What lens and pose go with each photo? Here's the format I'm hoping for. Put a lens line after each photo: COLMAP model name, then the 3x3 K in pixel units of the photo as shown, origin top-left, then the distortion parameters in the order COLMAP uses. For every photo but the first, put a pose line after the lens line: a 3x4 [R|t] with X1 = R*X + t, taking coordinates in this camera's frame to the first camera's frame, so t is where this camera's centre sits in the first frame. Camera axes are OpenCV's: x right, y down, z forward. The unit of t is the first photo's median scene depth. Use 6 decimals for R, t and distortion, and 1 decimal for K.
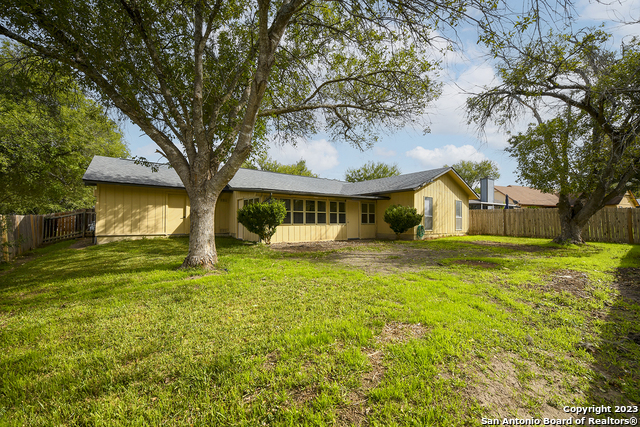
lens RADIAL K [[259.6, 0, 320.1], [0, 259.6, 214.1], [0, 0, 1]] dist [0.002844, 0.000178]
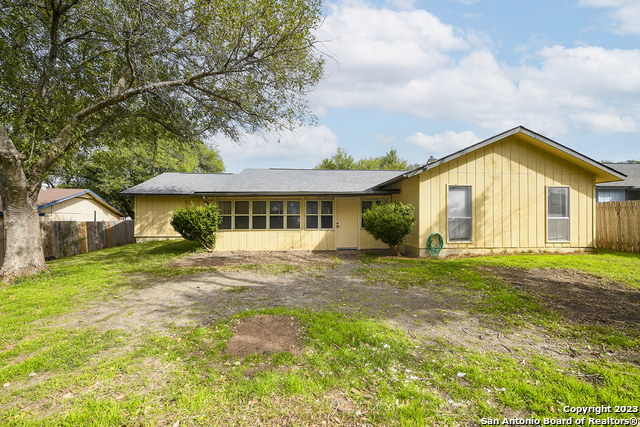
lens RADIAL K [[259.6, 0, 320.1], [0, 259.6, 216.0], [0, 0, 1]] dist [0.002844, 0.000178]
pose [[0.841877, -0.012703, -0.539520, 0.523370], [0.022231, 0.999691, 0.011151, -0.010123], [0.539212, -0.021382, 0.841899, 0.374353]]
